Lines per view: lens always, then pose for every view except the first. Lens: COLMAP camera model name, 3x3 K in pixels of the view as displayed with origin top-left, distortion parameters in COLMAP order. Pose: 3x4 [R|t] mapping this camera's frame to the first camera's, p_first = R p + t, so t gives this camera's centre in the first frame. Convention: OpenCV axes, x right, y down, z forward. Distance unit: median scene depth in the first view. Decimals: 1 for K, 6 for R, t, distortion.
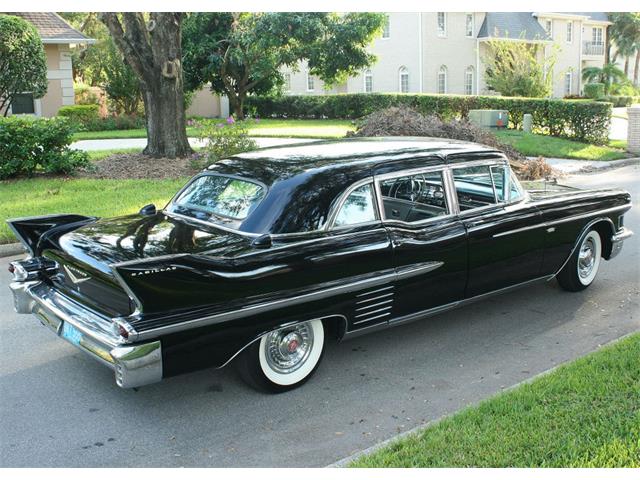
lens RADIAL K [[727.7, 0, 320.0], [0, 727.7, 240.0], [0, 0, 1]] dist [-0.083830, 0.001234]
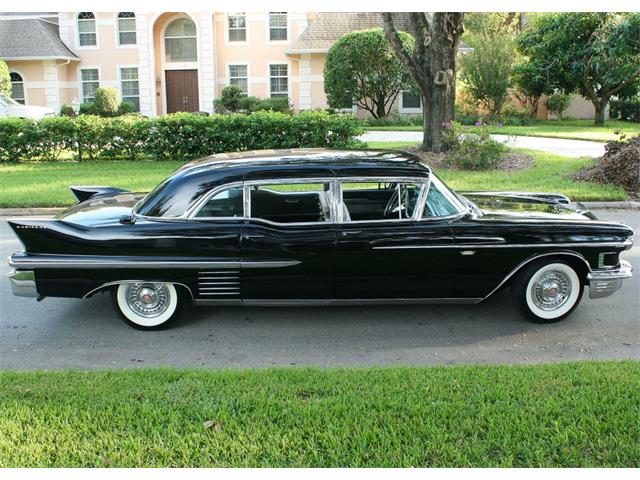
lens RADIAL K [[612.7, 0, 320.0], [0, 612.7, 240.0], [0, 0, 1]] dist [-0.096652, 0.005212]
pose [[0.789089, 0.153986, -0.594665, 0.562326], [-0.128765, 0.988027, 0.084981, -0.065865], [0.600631, 0.009515, 0.799470, 0.175336]]
